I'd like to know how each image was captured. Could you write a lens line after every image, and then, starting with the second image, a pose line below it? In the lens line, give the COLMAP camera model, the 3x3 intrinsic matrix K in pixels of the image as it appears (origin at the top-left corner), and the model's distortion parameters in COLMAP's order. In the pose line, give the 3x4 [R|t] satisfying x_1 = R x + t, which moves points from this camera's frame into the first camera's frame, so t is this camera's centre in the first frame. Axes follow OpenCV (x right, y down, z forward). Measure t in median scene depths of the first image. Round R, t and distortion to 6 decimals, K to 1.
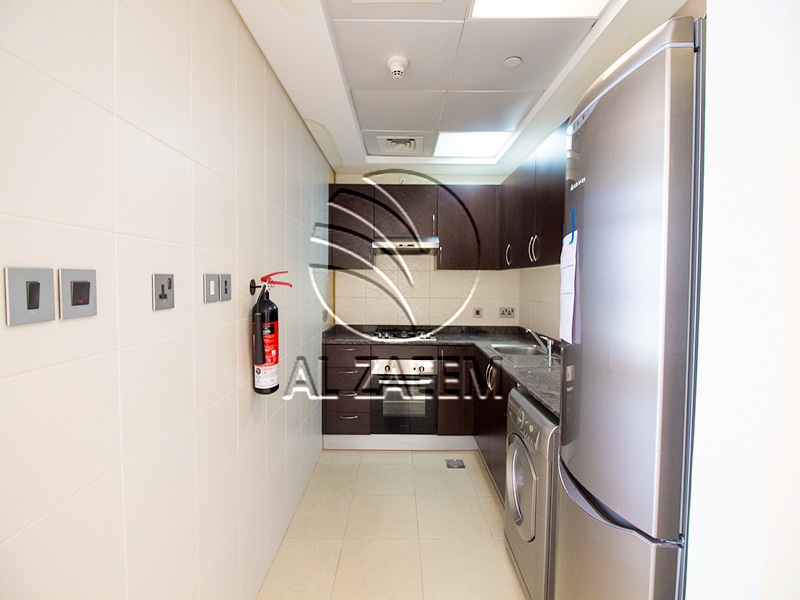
lens RADIAL K [[372.2, 0, 400.4], [0, 372.2, 299.4], [0, 0, 1]] dist [-0.008990, -0.001896]
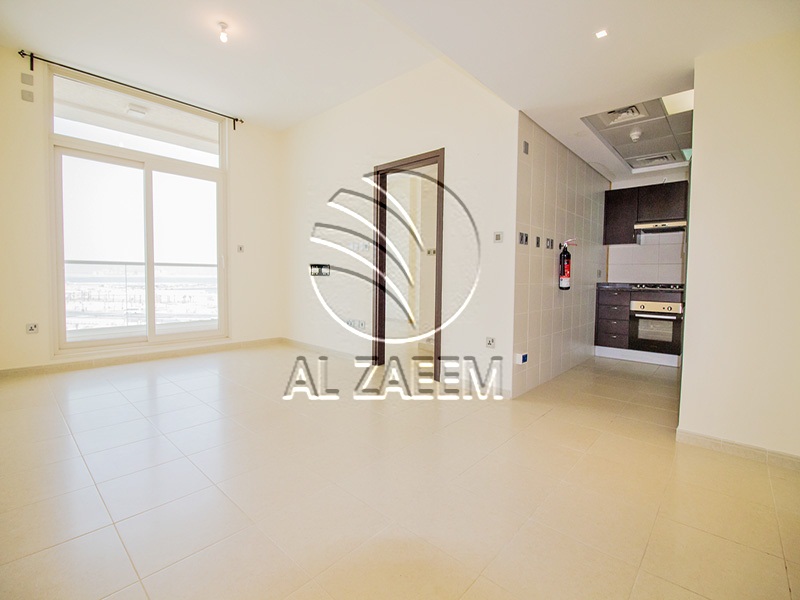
lens RADIAL K [[372.2, 0, 403.7], [0, 372.2, 297.3], [0, 0, 1]] dist [-0.008990, -0.001896]
pose [[0.742575, 0.038537, -0.668653, 0.497714], [-0.034962, 0.999213, 0.018761, 0.296893], [0.668850, 0.009446, 0.743337, -1.542428]]
